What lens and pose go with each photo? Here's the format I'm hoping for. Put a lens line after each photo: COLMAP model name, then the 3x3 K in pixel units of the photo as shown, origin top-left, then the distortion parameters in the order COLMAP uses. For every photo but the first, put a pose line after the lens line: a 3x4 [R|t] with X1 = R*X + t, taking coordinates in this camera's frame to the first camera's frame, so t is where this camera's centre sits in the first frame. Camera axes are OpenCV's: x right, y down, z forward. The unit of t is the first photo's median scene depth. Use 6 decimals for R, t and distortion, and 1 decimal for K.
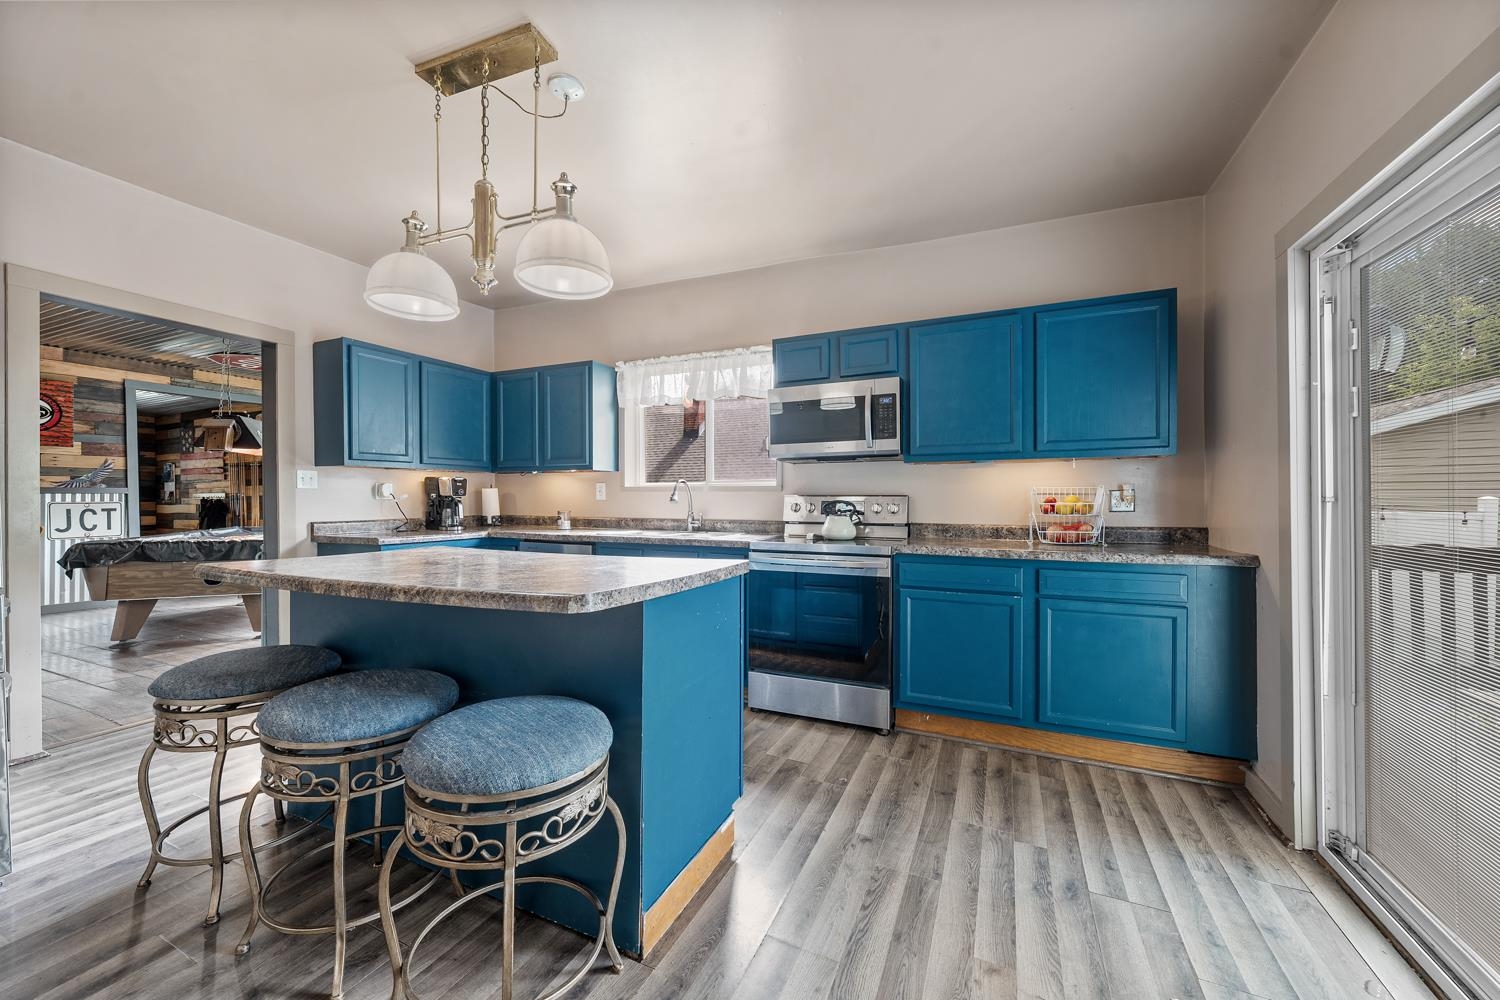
lens RADIAL K [[578.7, 0, 750.0], [0, 578.7, 500.0], [0, 0, 1]] dist [-0.000298, 0.000188]
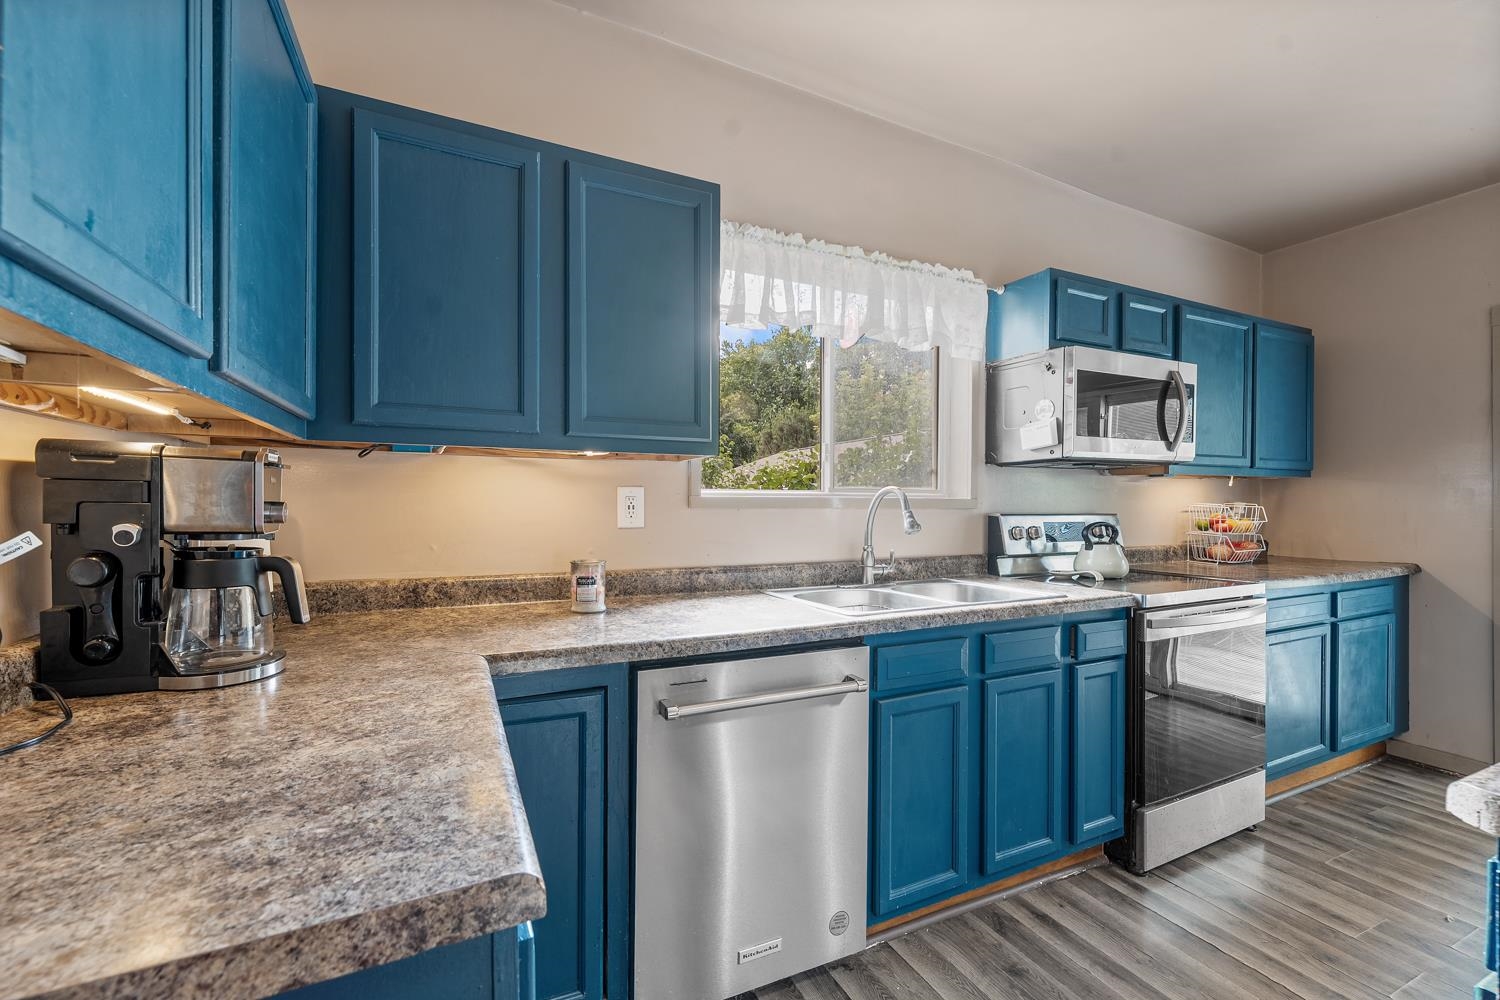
lens RADIAL K [[607.2, 0, 747.5], [0, 607.2, 501.4], [0, 0, 1]] dist [-0.002053, -0.000349]
pose [[0.648294, 0.003561, 0.761382, -0.551693], [0.003592, 0.999964, -0.007736, -0.016294], [-0.761382, 0.007750, 0.648257, 0.669877]]
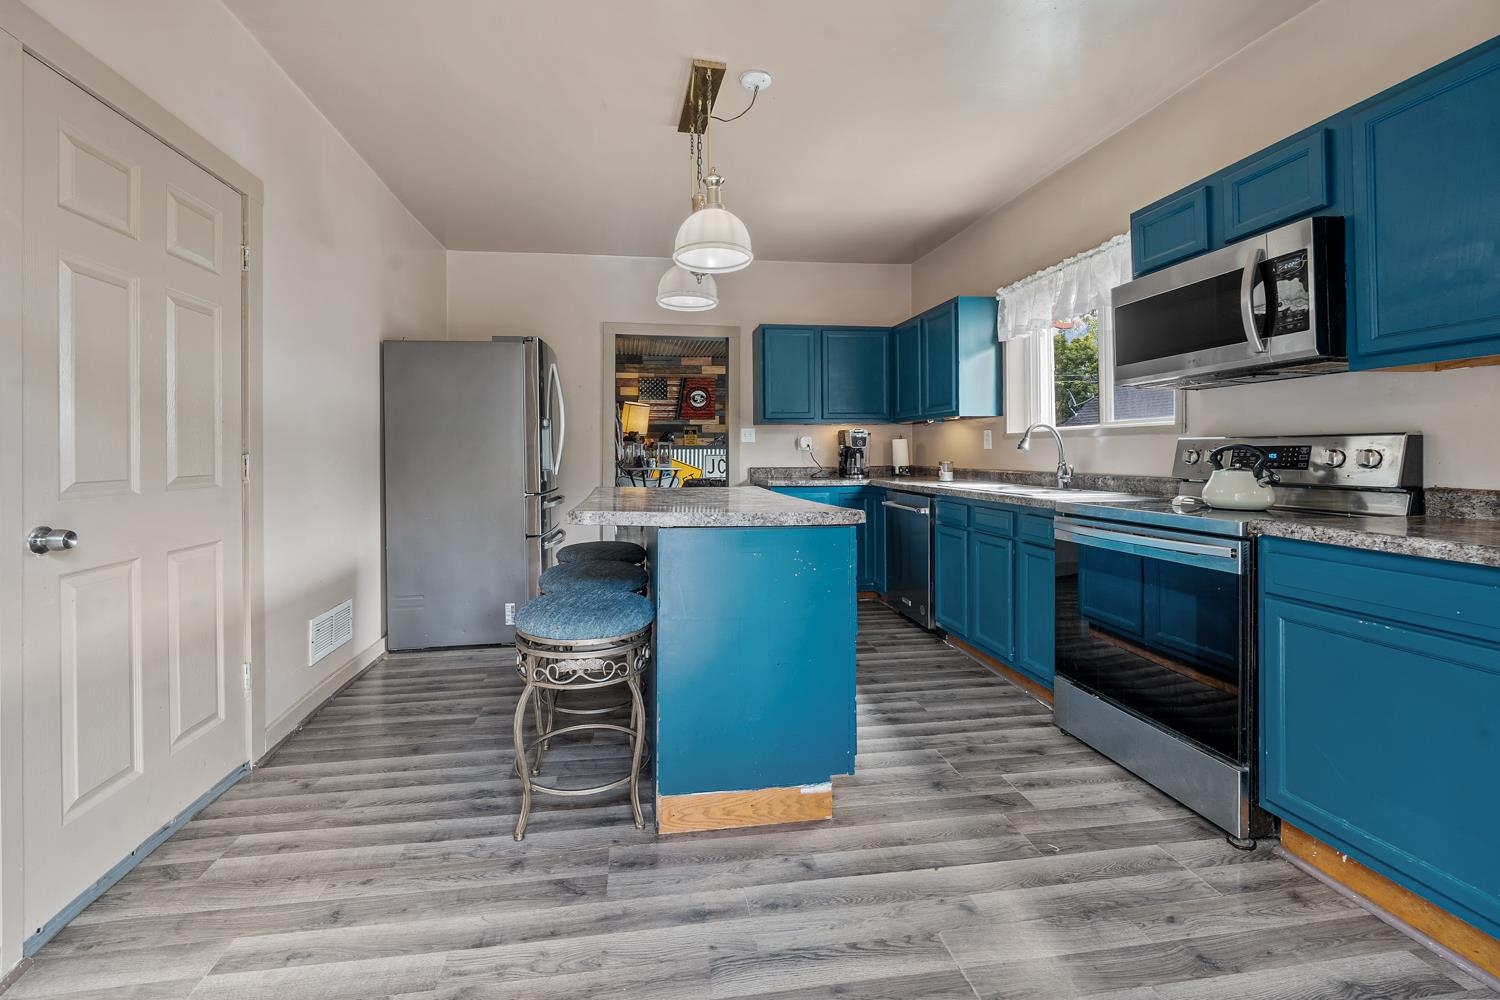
lens RADIAL K [[613.1, 0, 702.0], [0, 613.1, 451.1], [0, 0, 1]] dist [0.000653, -0.000065]
pose [[0.523716, -0.006001, -0.851872, 0.318636], [-0.001265, 0.999969, -0.007822, 0.010310], [0.851892, 0.005174, 0.523692, 0.145975]]
